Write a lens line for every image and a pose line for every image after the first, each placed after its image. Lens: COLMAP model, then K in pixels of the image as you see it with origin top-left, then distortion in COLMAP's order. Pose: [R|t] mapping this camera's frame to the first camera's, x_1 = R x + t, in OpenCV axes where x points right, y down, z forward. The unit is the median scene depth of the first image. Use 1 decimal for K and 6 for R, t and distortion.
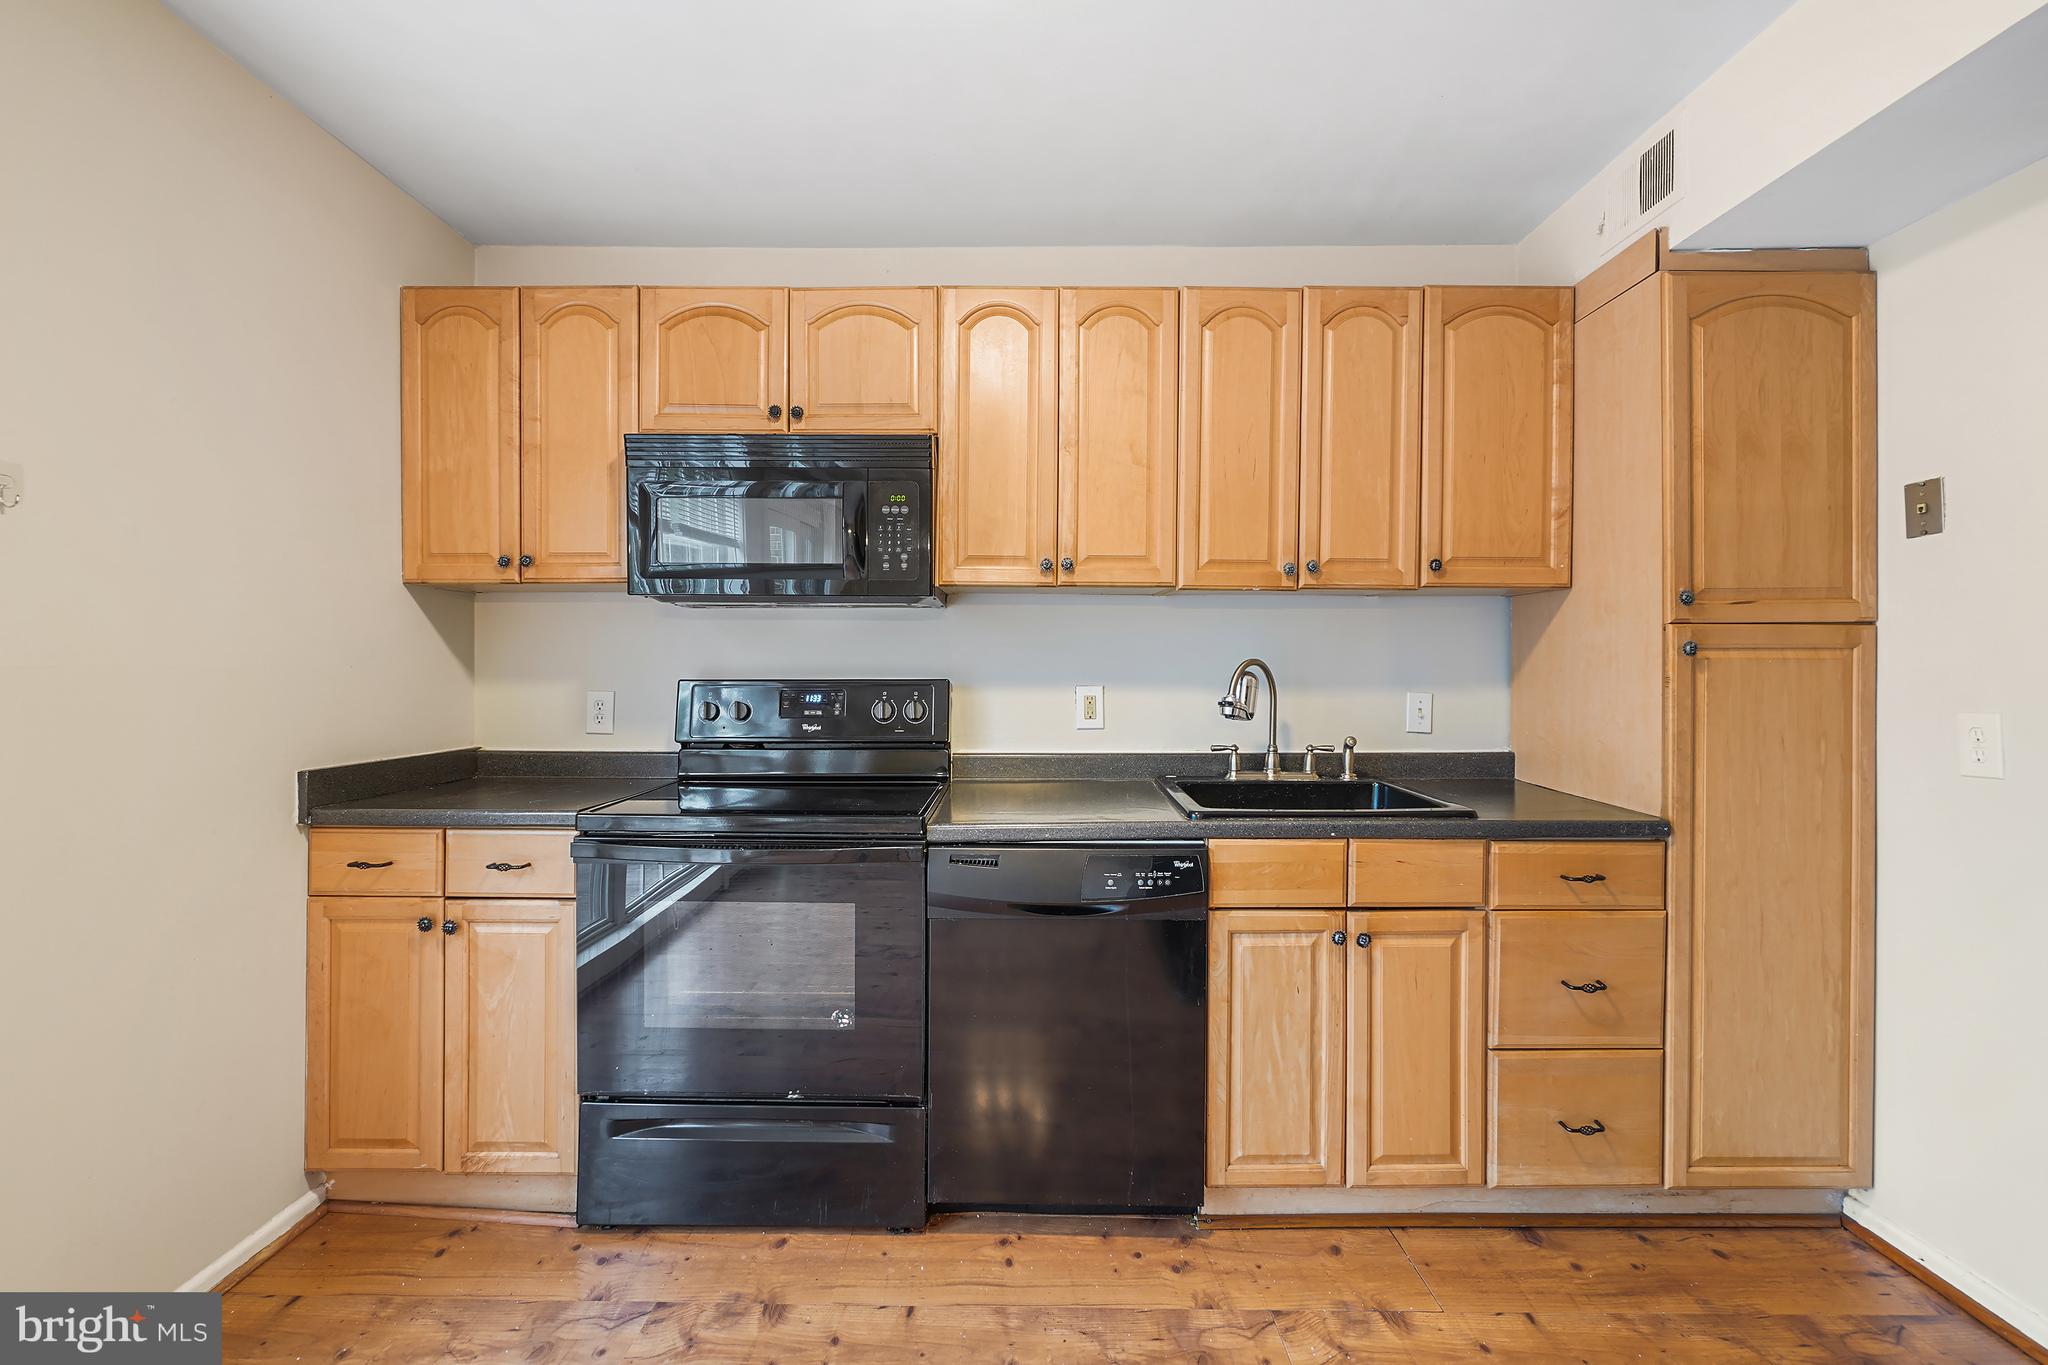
lens RADIAL K [[895.3, 0, 1021.7], [0, 895.3, 665.8], [0, 0, 1]] dist [-0.013700, 0.007583]
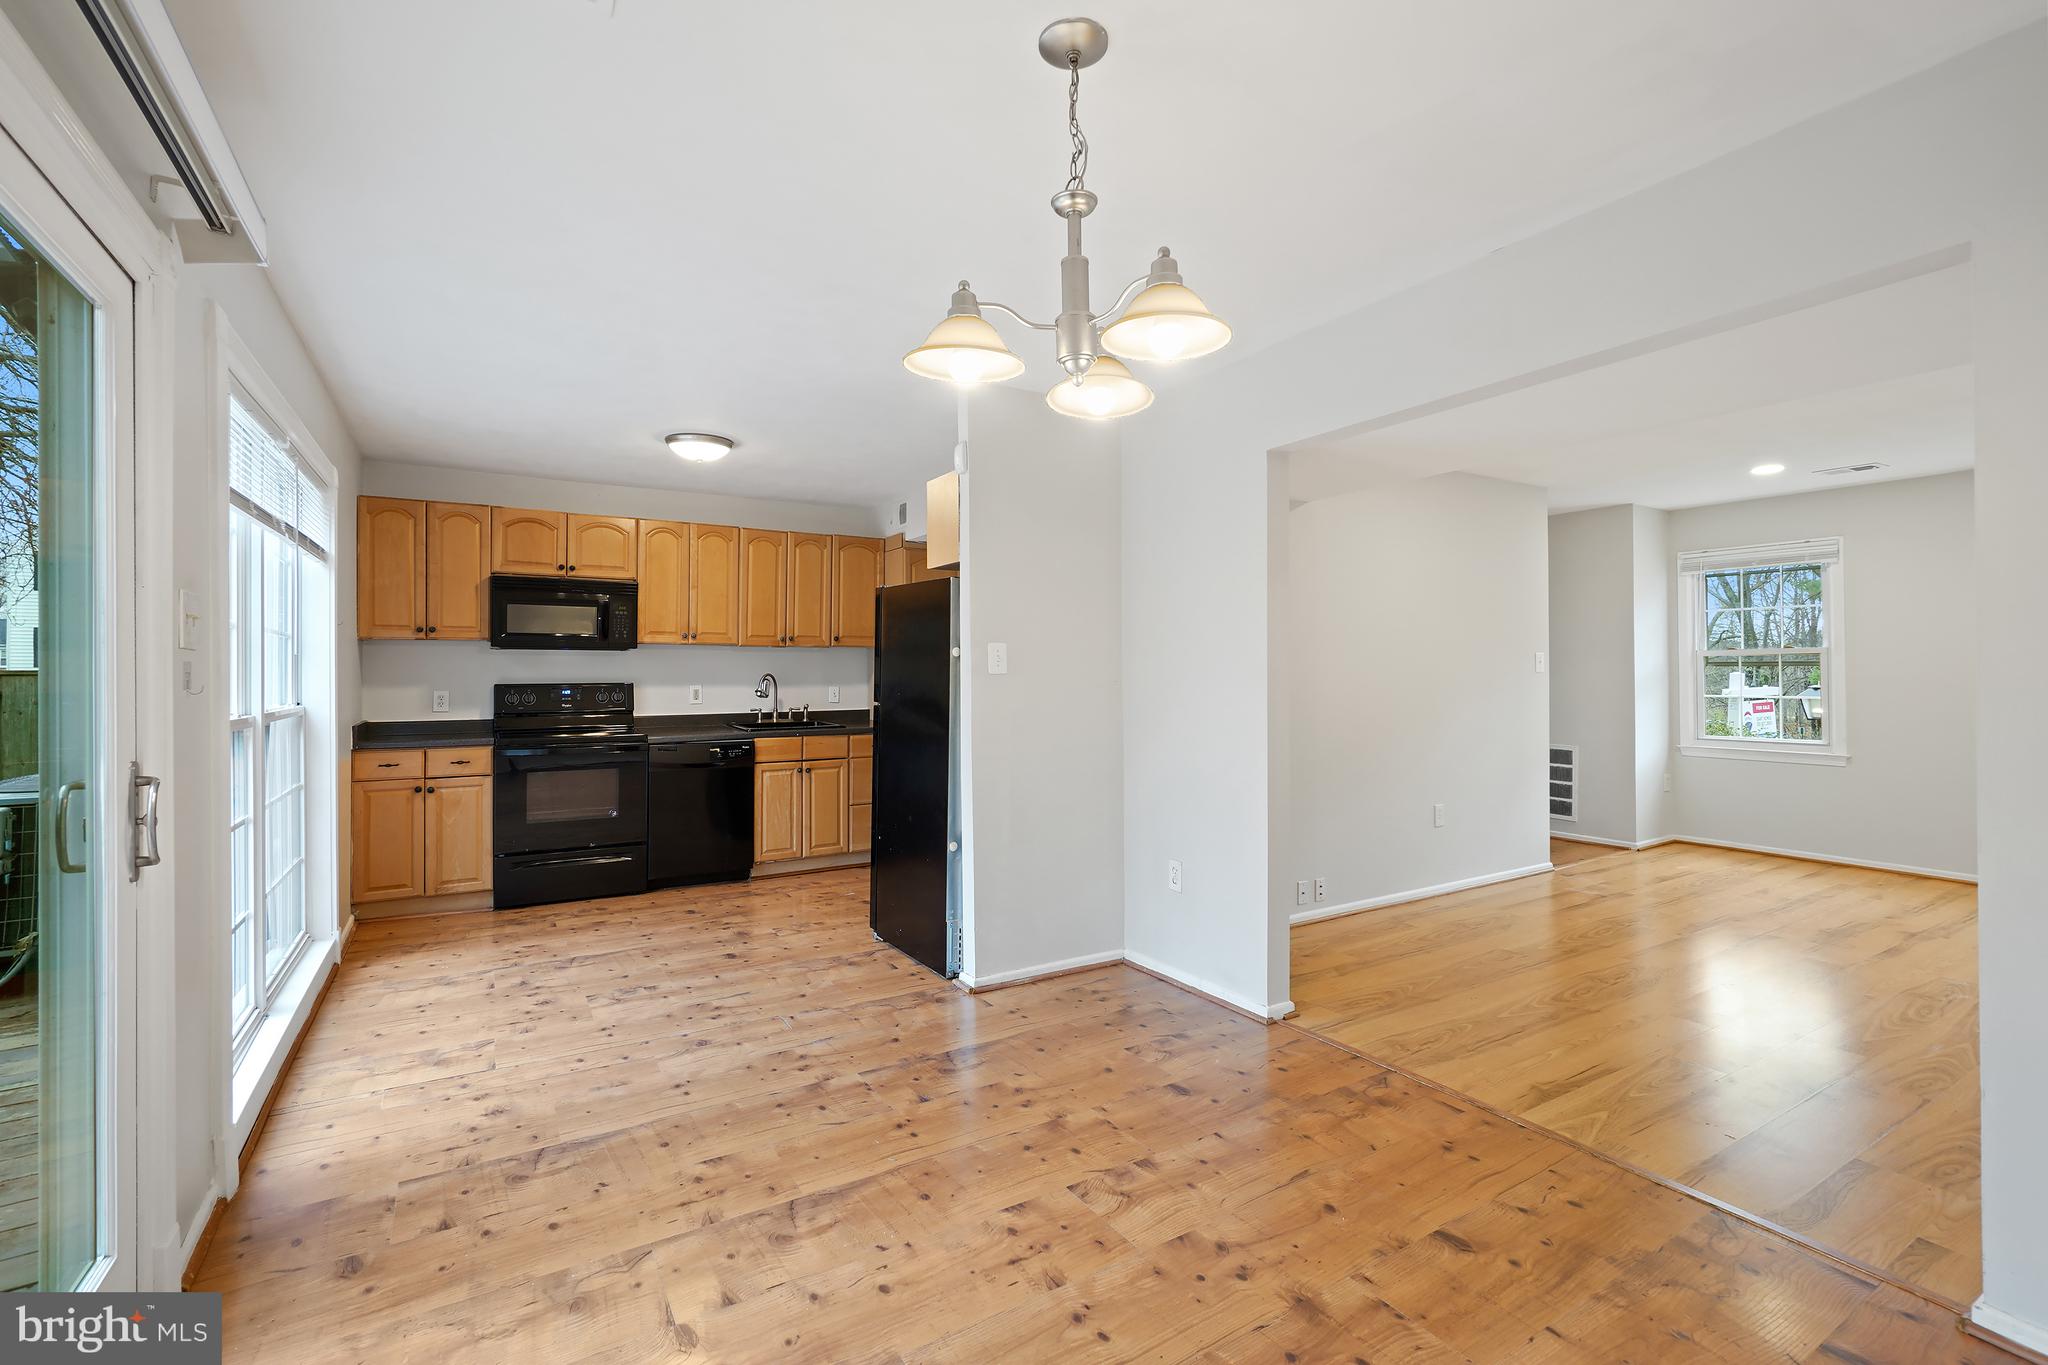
lens RADIAL K [[895.3, 0, 1021.7], [0, 895.3, 665.8], [0, 0, 1]] dist [-0.013700, 0.007583]
pose [[0.848577, 0.000155, 0.529072, -0.496606], [0.001959, 0.999992, -0.003434, -0.020527], [-0.529069, 0.003951, 0.848570, -1.608659]]
